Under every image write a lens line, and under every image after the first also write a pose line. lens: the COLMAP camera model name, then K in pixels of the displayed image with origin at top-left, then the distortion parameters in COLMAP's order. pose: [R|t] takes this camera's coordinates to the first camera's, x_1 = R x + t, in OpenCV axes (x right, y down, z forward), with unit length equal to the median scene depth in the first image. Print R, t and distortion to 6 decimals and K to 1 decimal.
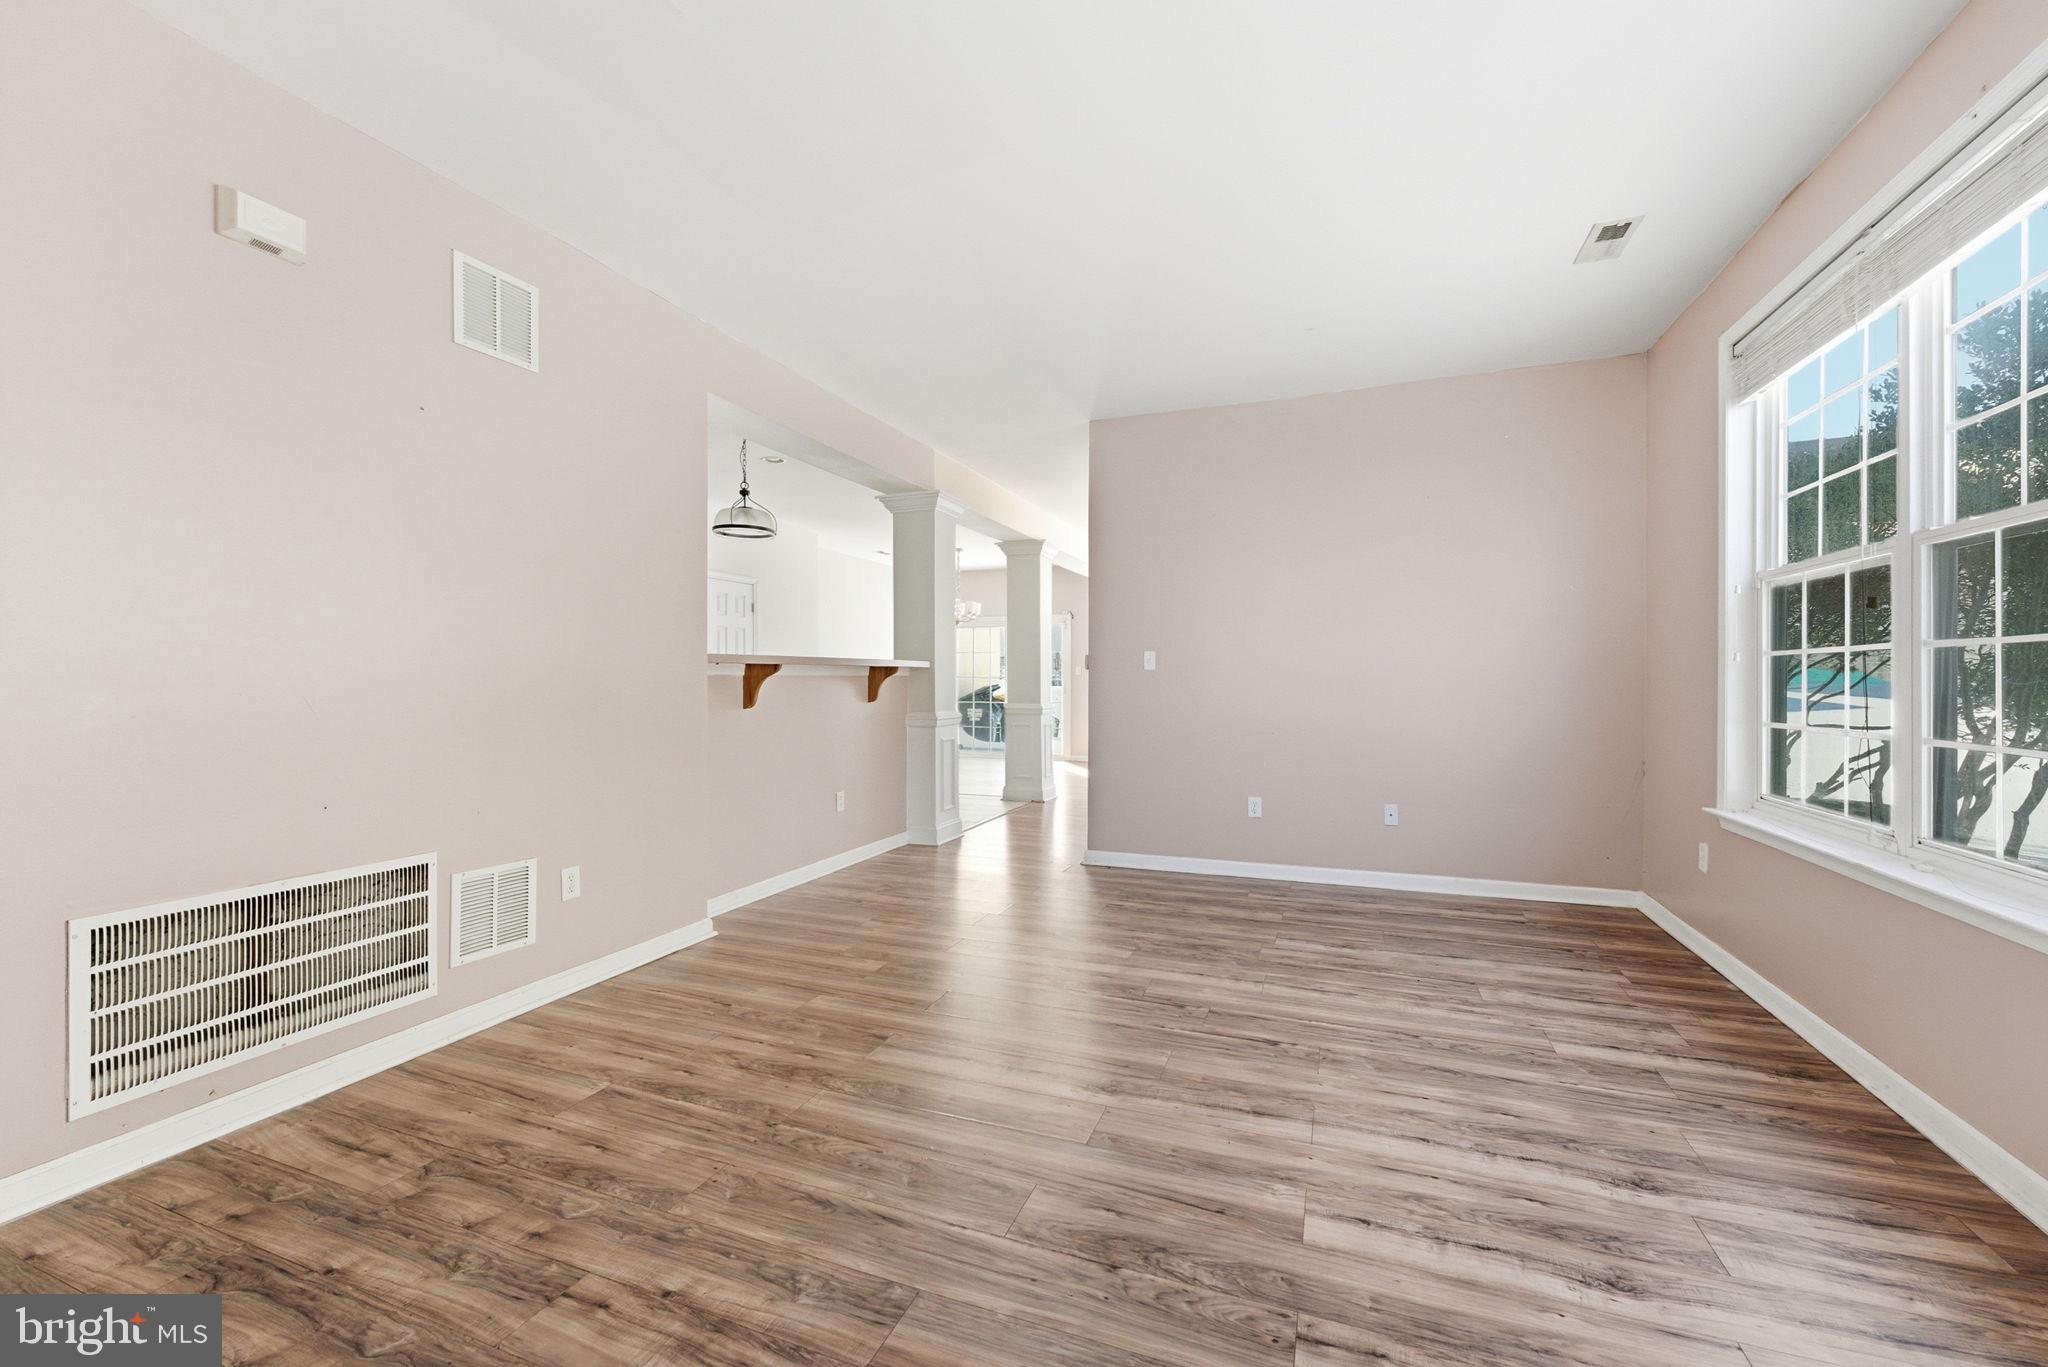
lens RADIAL K [[838.1, 0, 1024.0], [0, 838.1, 683.5], [0, 0, 1]] dist [-0.002575, 0.000459]
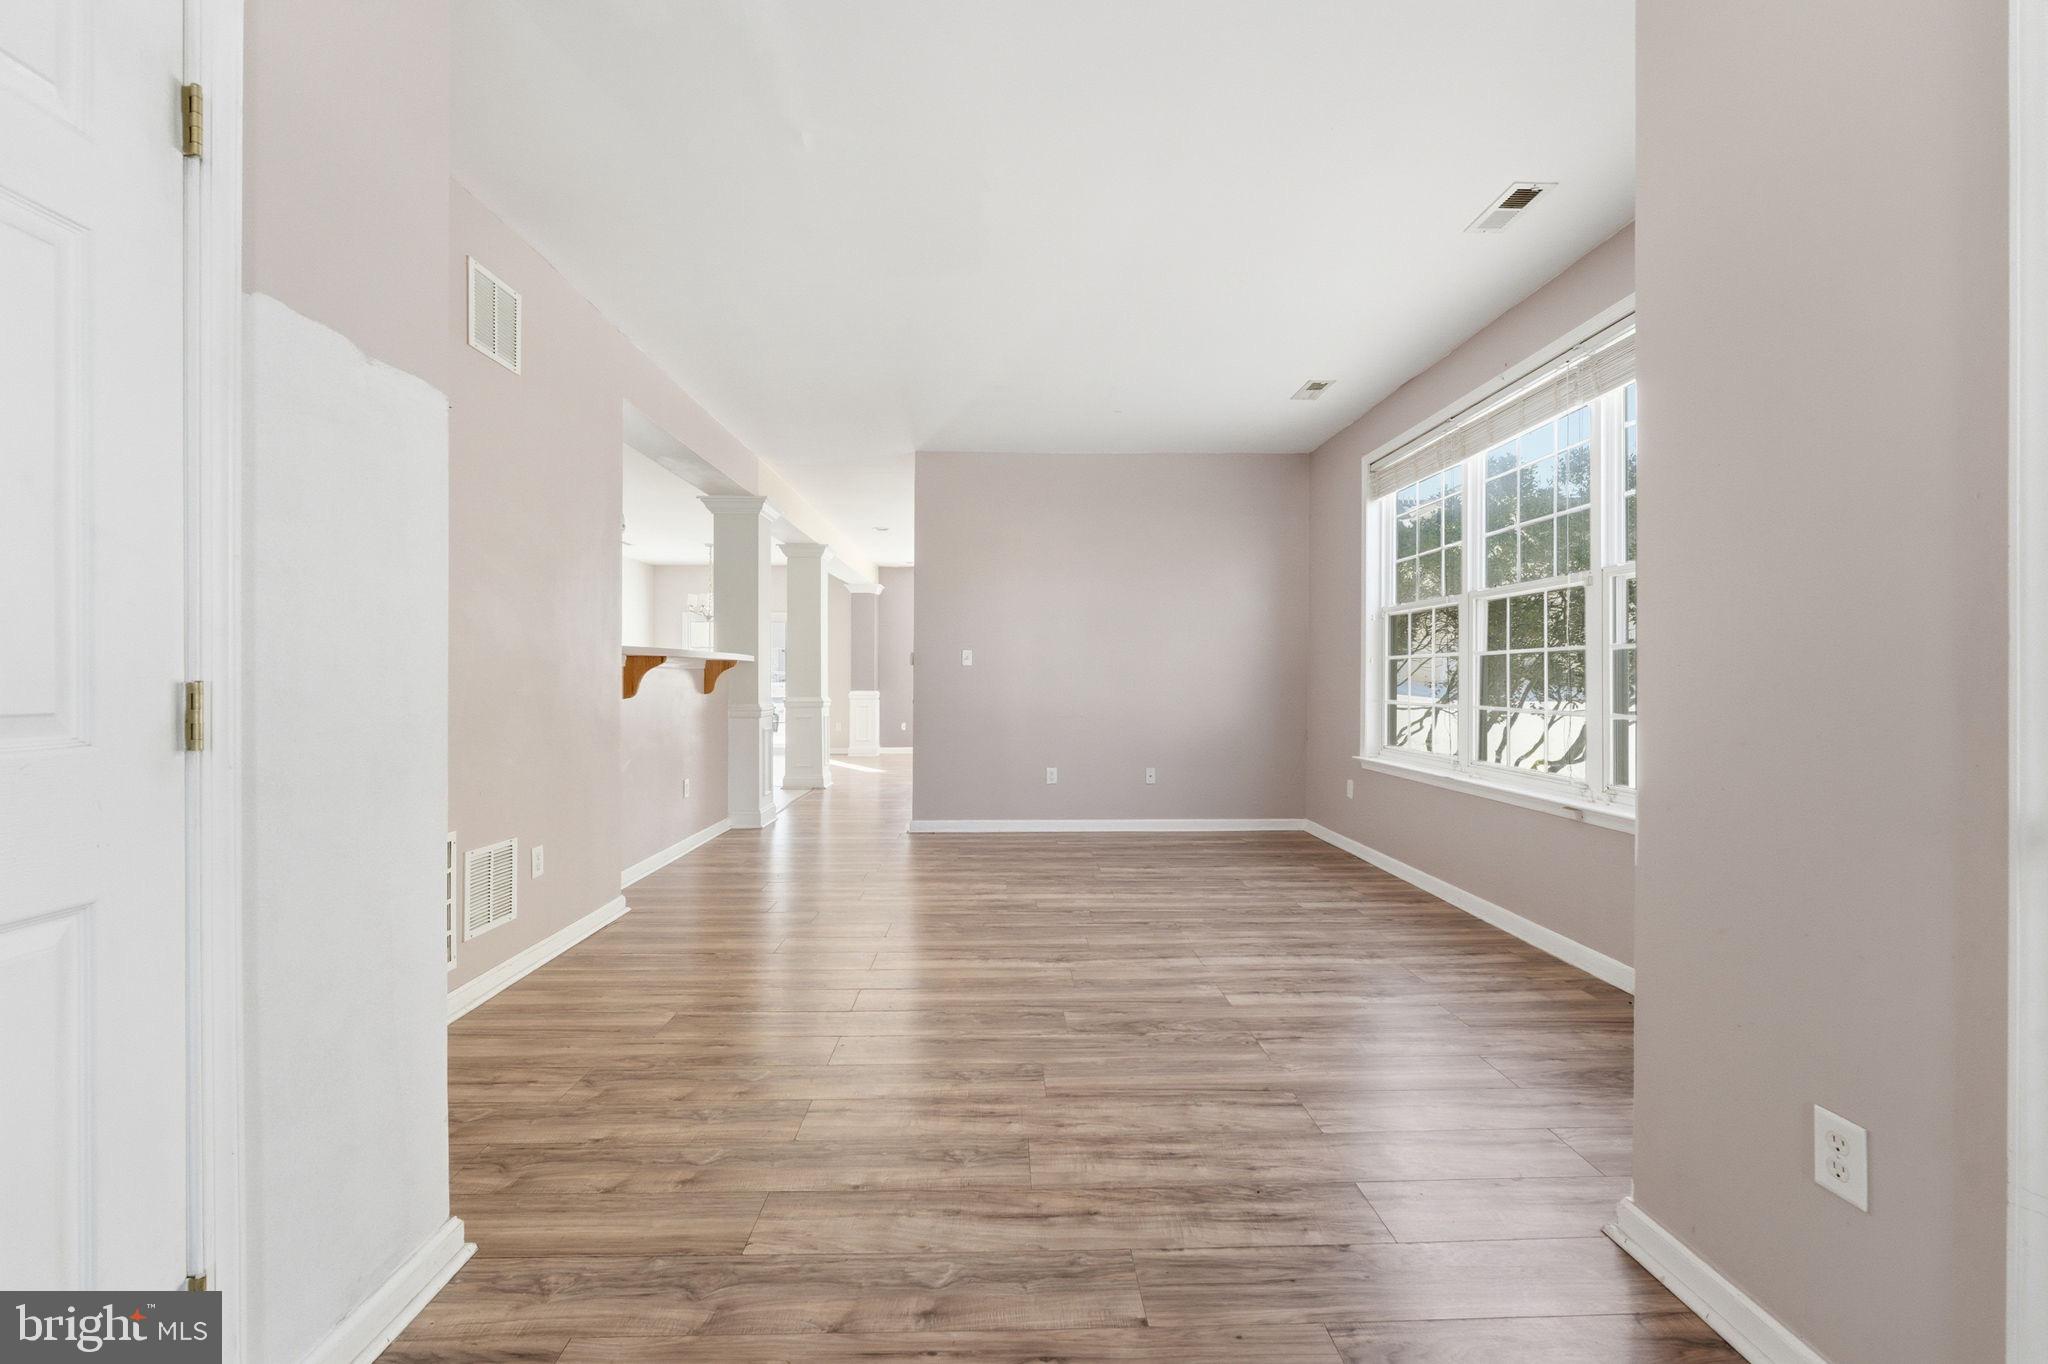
lens RADIAL K [[838.1, 0, 1024.0], [0, 838.1, 682.0], [0, 0, 1]] dist [-0.002575, 0.000459]
pose [[0.918344, 0.001601, 0.395780, -0.444528], [-0.001345, 0.999999, -0.000923, 0.014746], [-0.395781, 0.000315, 0.918345, -0.232755]]
